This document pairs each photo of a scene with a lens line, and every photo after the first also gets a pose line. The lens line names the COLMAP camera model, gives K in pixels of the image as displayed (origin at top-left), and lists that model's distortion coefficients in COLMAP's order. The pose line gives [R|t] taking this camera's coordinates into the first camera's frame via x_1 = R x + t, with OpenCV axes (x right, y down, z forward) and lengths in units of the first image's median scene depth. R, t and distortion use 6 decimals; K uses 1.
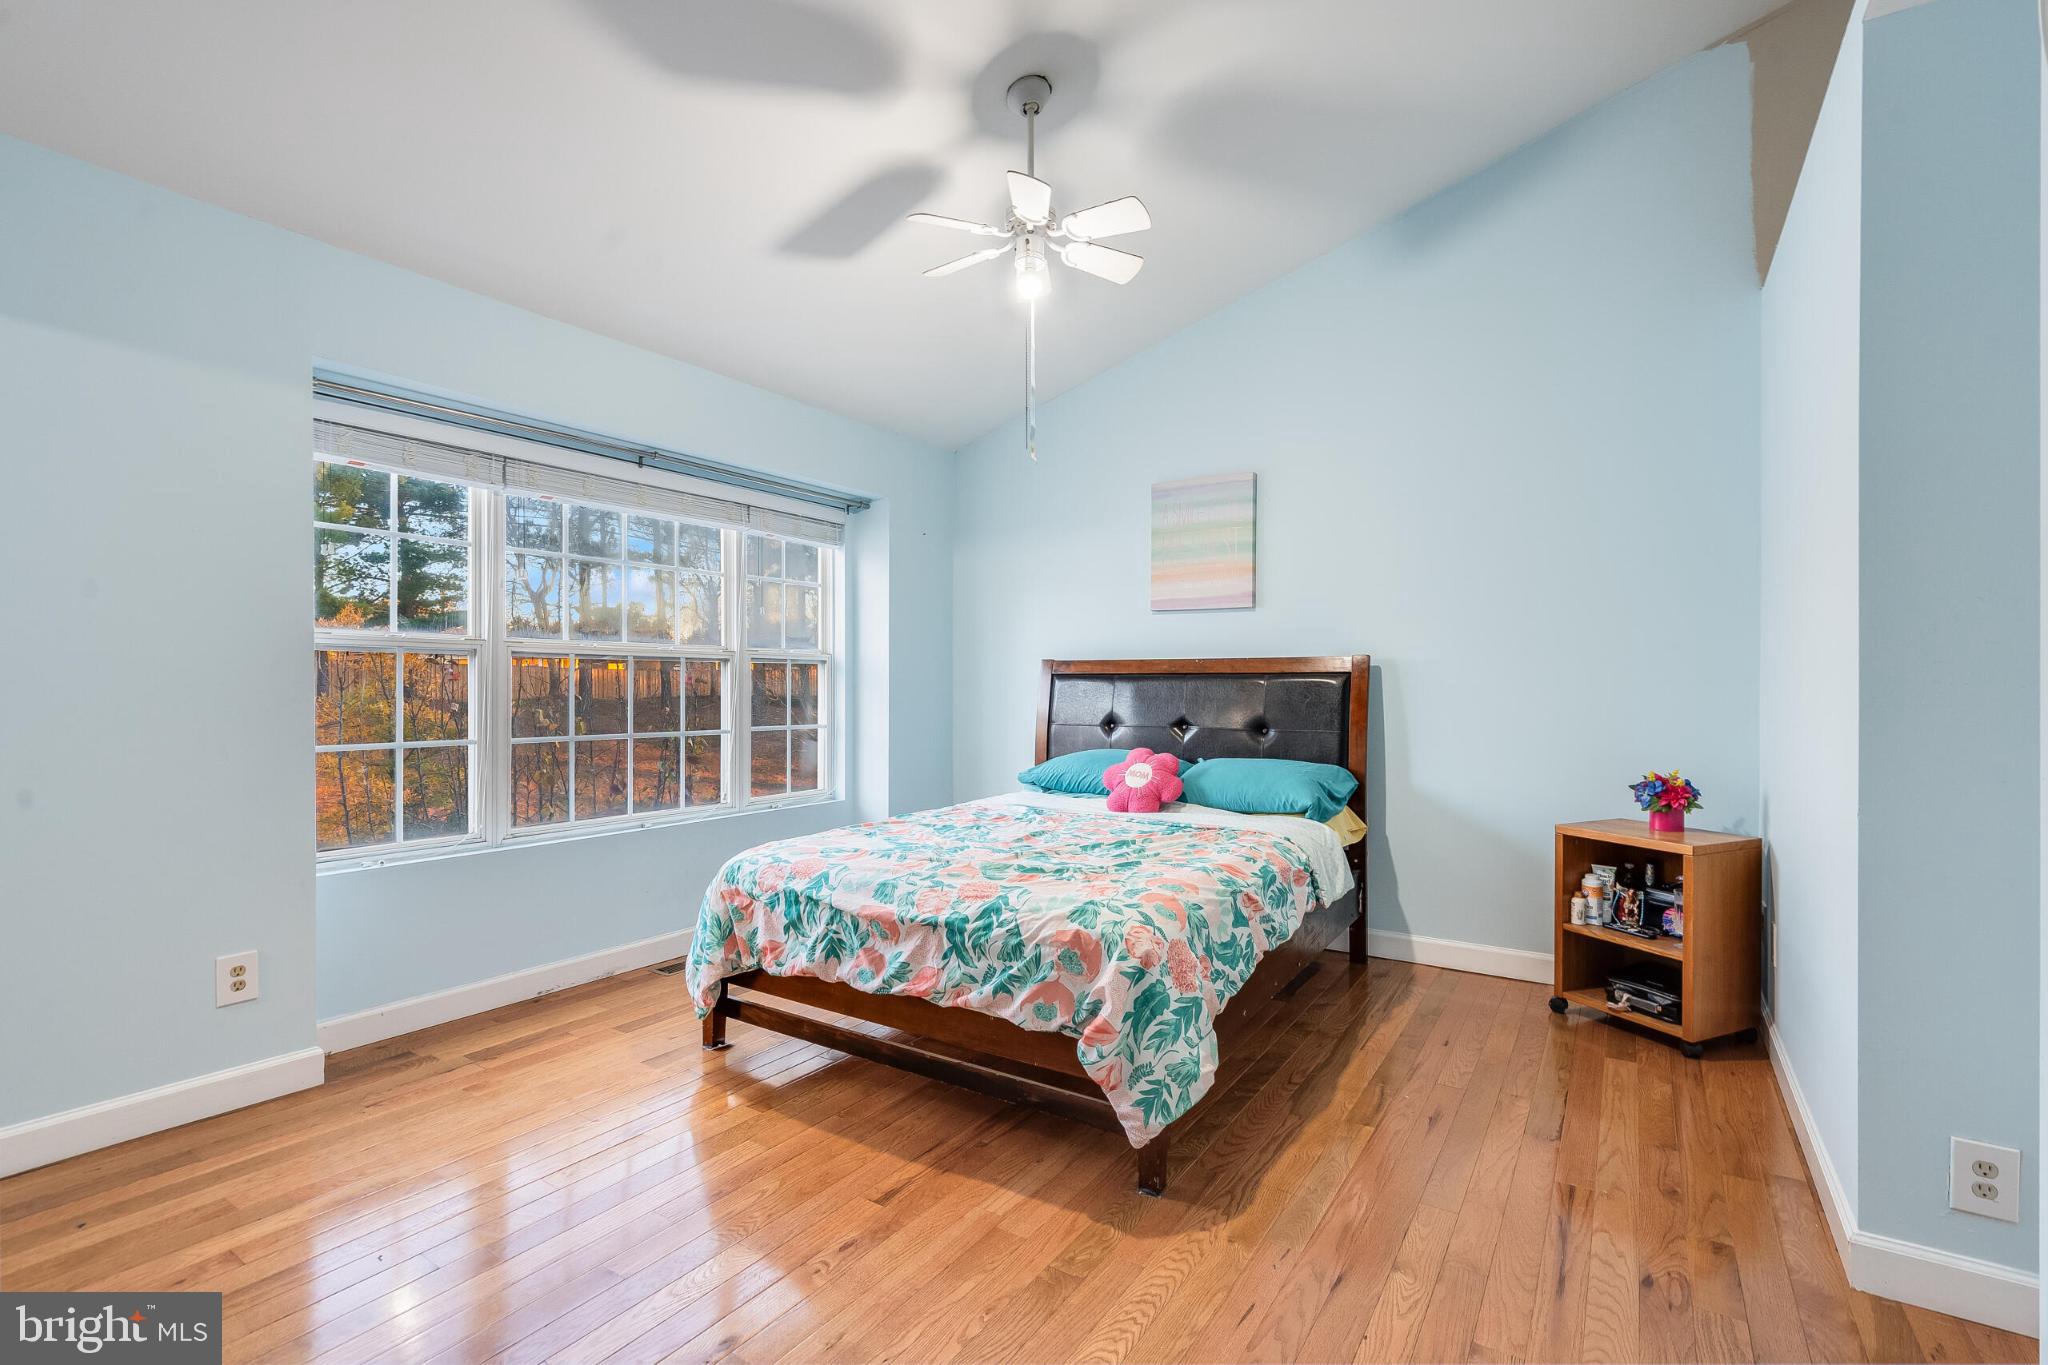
lens RADIAL K [[936.1, 0, 1024.0], [0, 936.1, 682.5], [0, 0, 1]] dist [-0.002220, 0.000017]
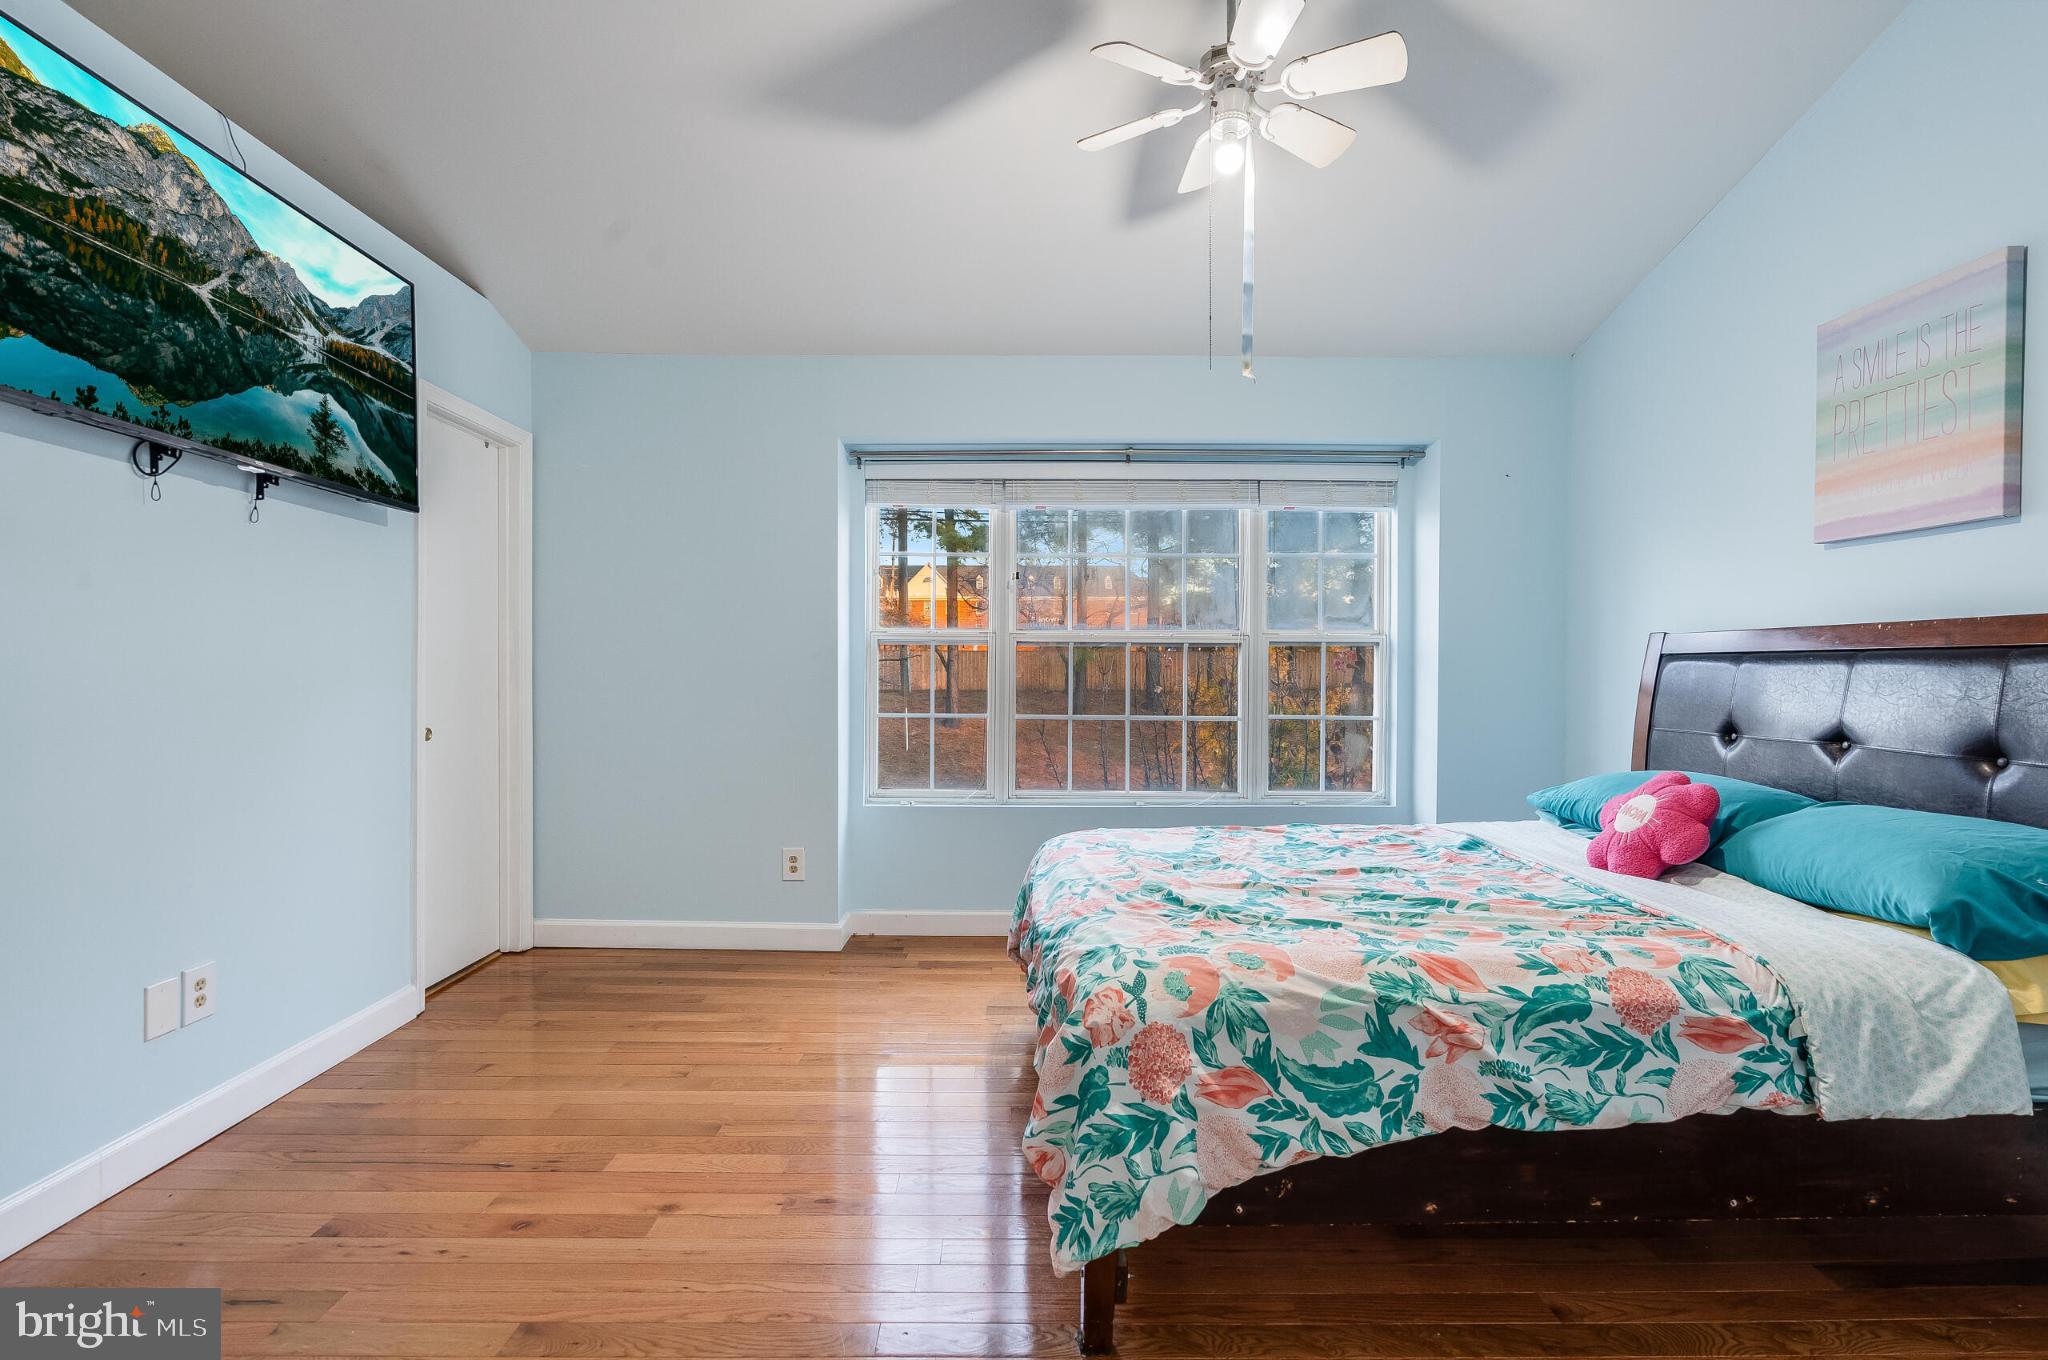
lens RADIAL K [[942.4, 0, 1012.1], [0, 942.4, 674.5], [0, 0, 1]] dist [0.003353, 0.000663]
pose [[0.558154, 0.003835, -0.829729, 0.492025], [0.000003, 0.999989, 0.004623, 0.003648], [0.829738, -0.002583, 0.558148, 0.360057]]
